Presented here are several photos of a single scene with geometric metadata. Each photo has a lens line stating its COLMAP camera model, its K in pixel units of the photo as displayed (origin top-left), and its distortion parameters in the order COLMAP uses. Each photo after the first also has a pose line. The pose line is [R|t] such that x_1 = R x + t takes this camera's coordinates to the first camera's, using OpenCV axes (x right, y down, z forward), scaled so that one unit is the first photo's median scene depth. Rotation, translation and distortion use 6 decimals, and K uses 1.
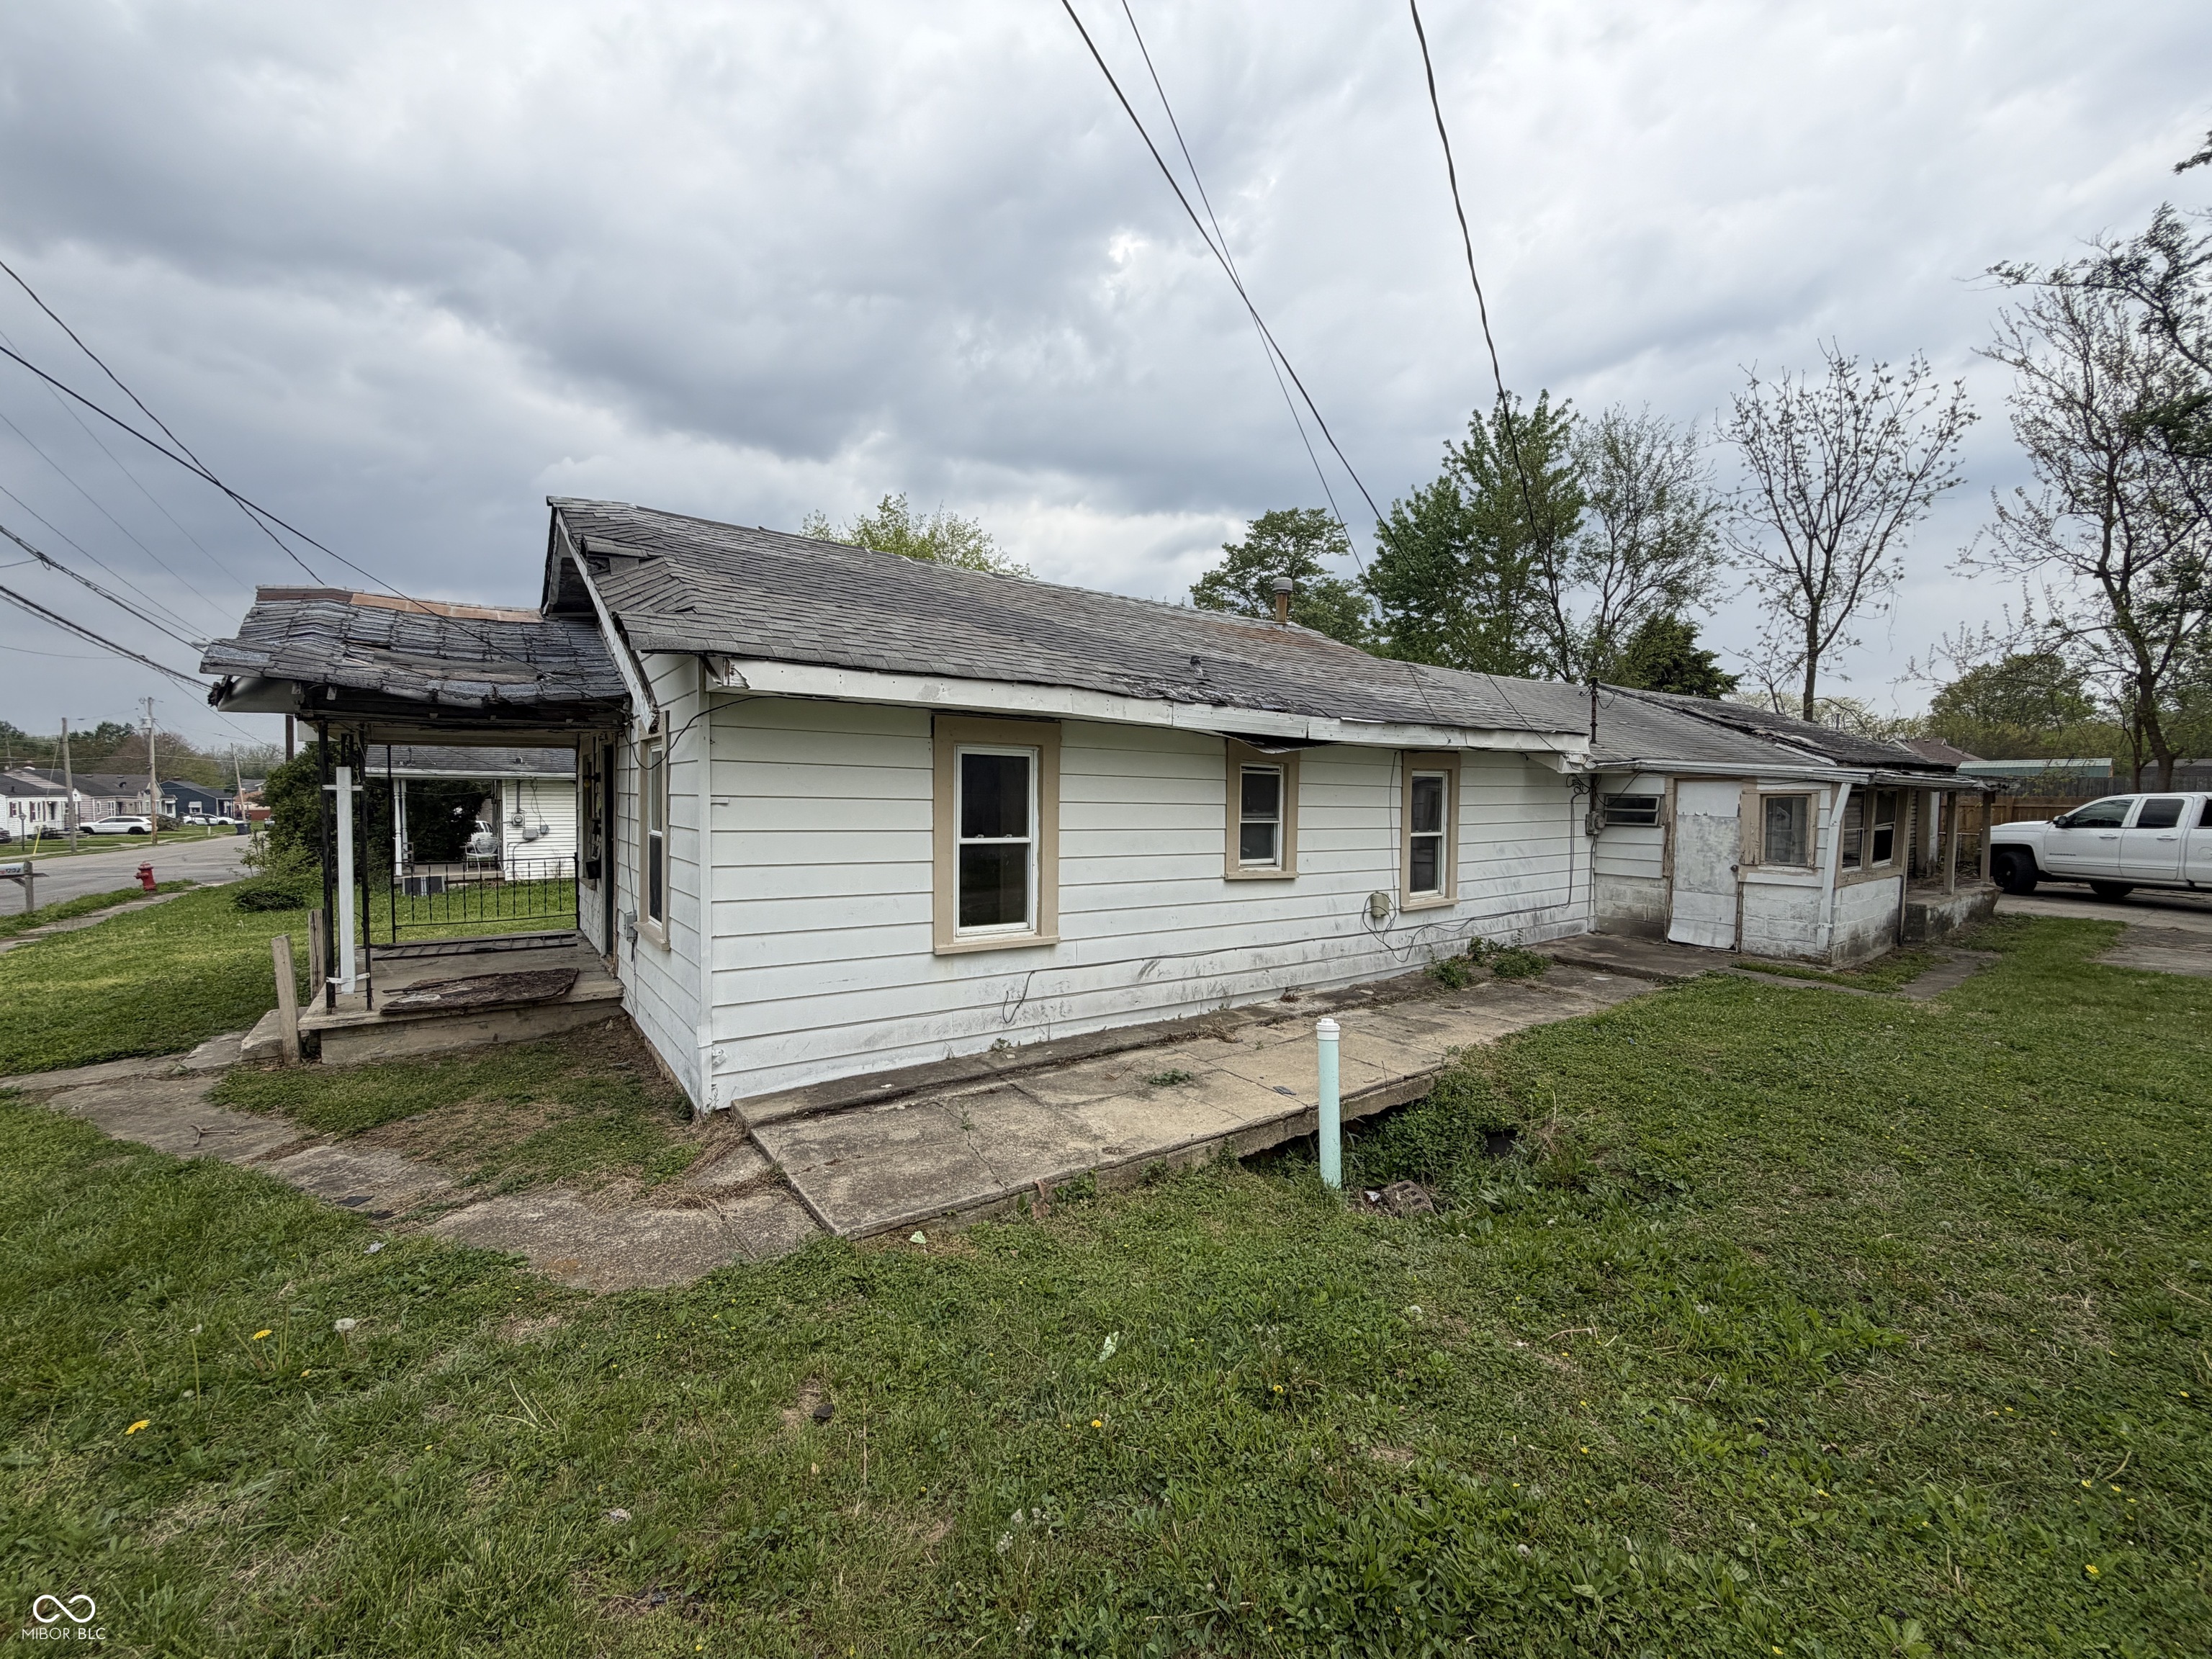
lens RADIAL K [[879.0, 0, 1098.0], [0, 879.0, 844.2], [0, 0, 1]] dist [-0.002679, 0.001469]
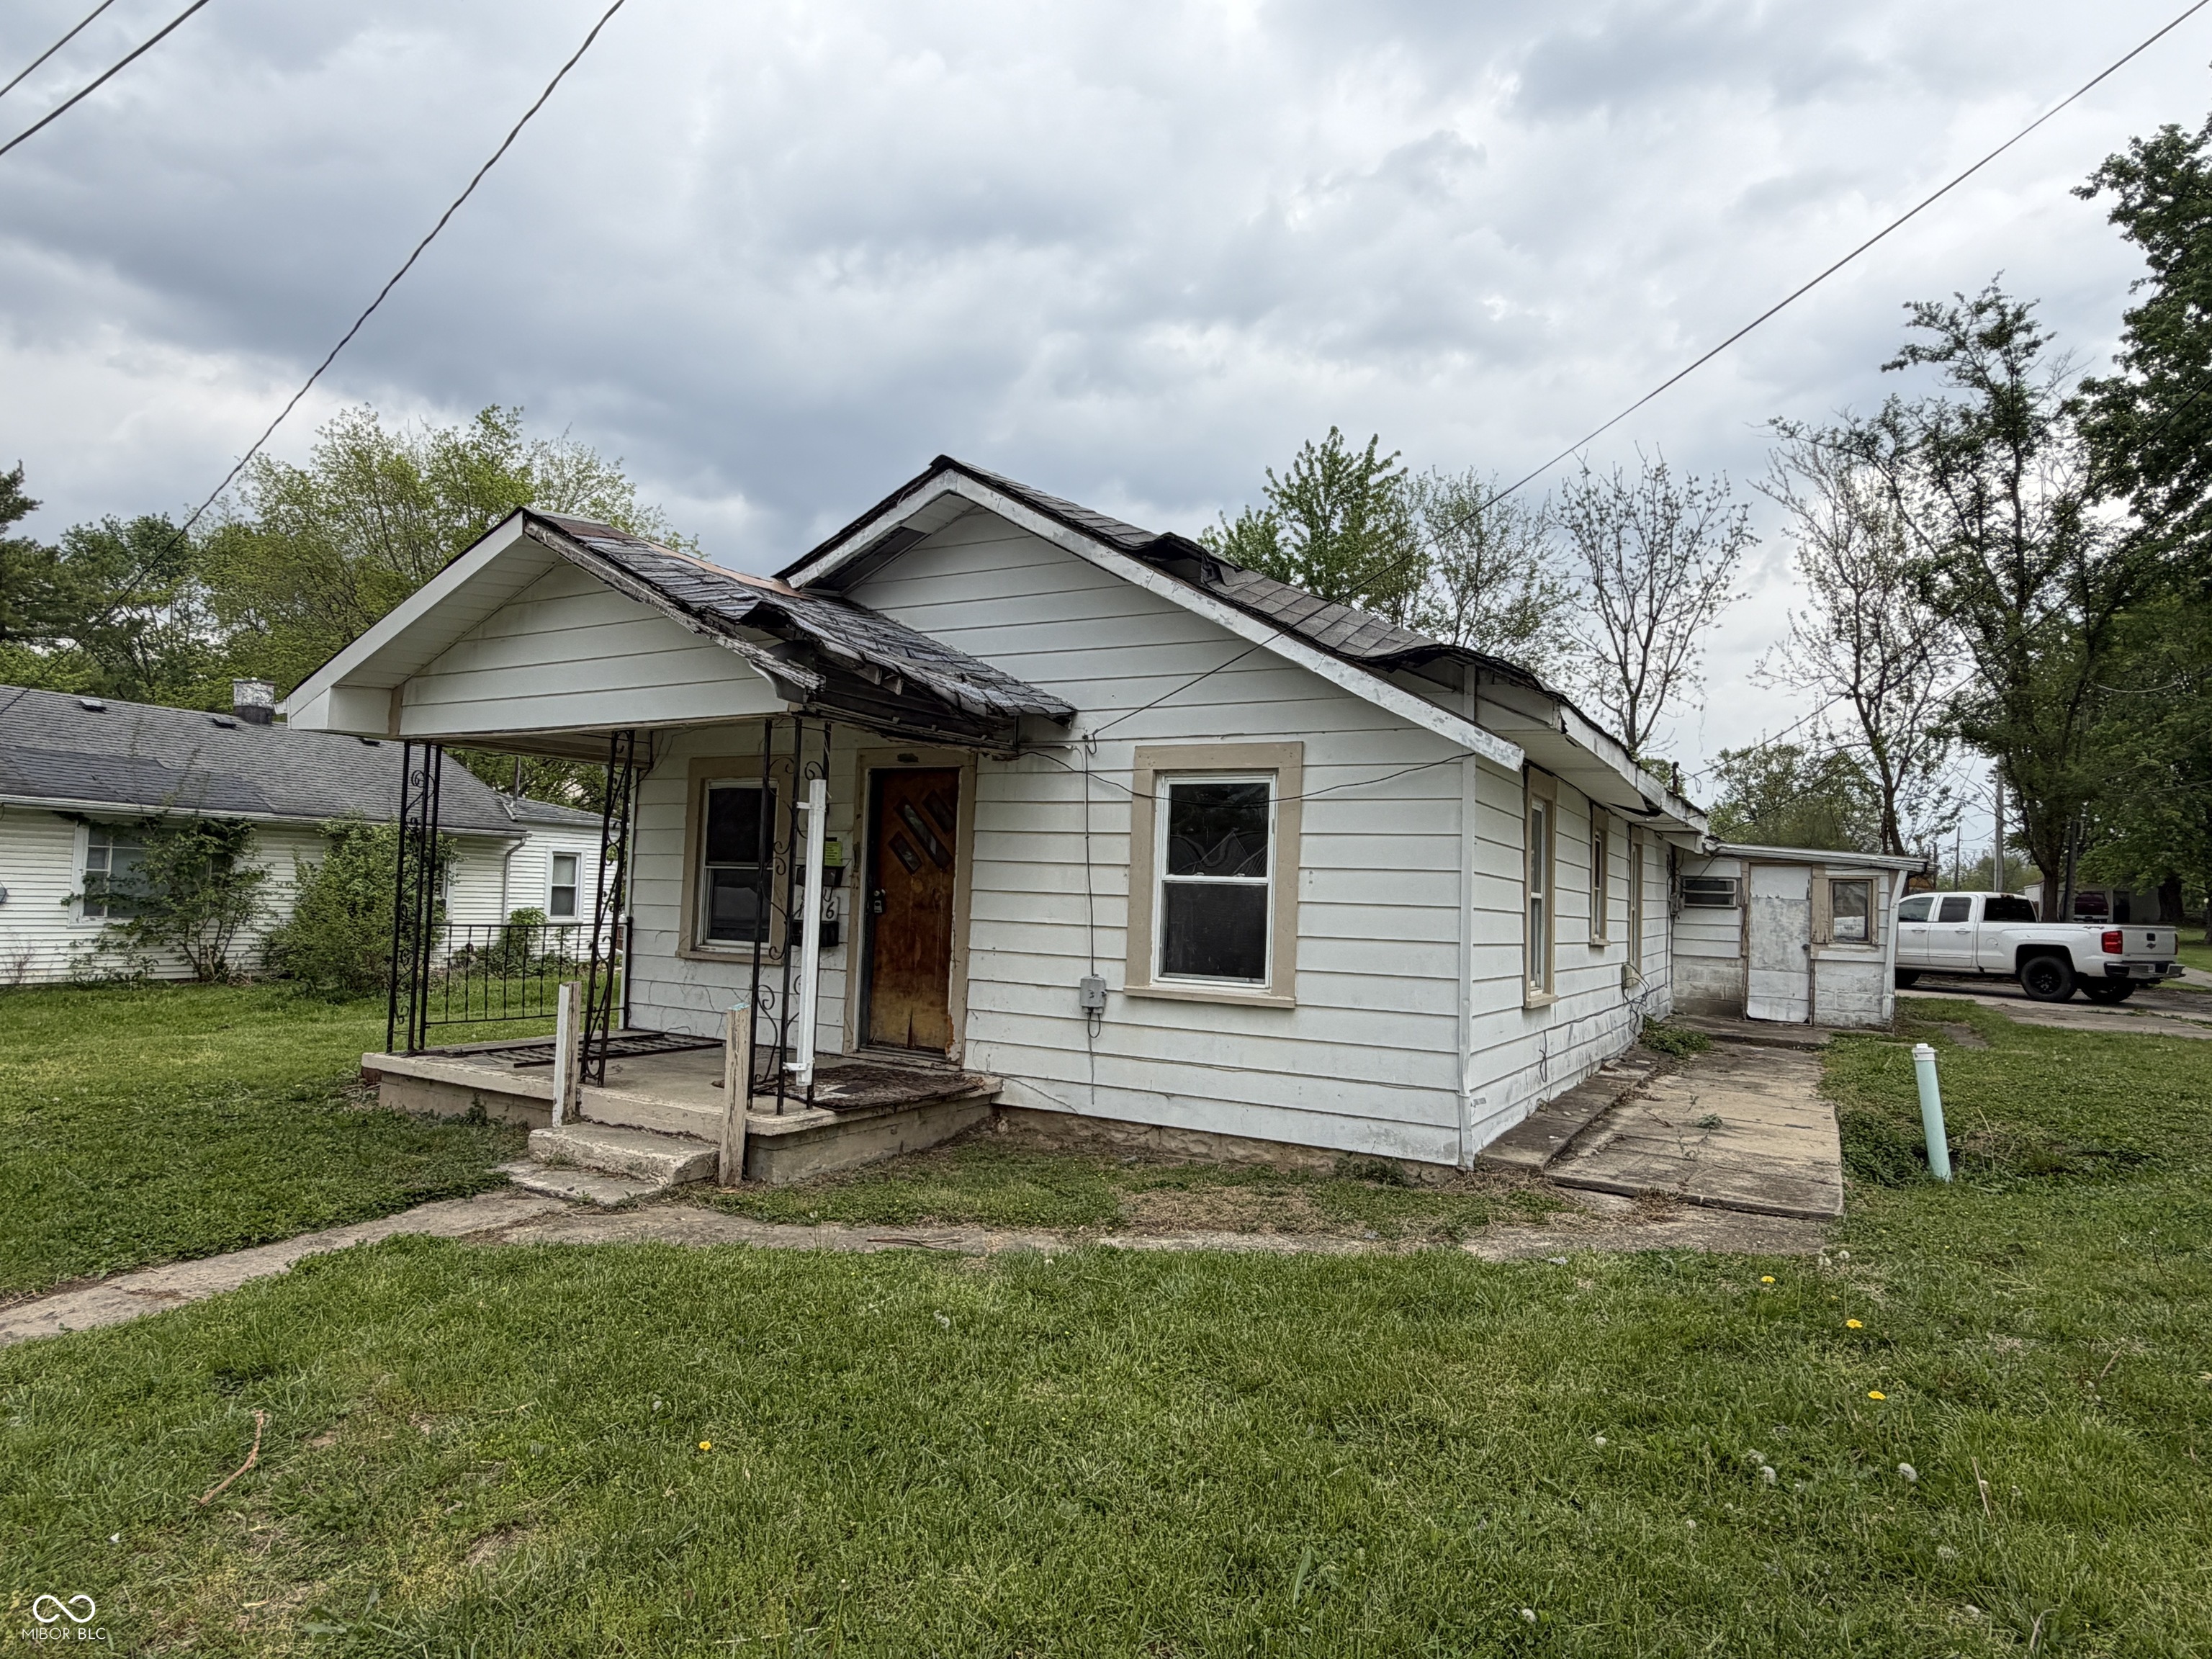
lens RADIAL K [[1250.2, 0, 1110.0], [0, 1250.2, 826.0], [0, 0, 1]] dist [-0.022891, -0.001891]
pose [[0.912553, 0.046212, 0.406338, -0.625283], [-0.005510, 0.994894, -0.100775, 0.034682], [-0.408920, 0.089724, 0.908149, -0.045277]]
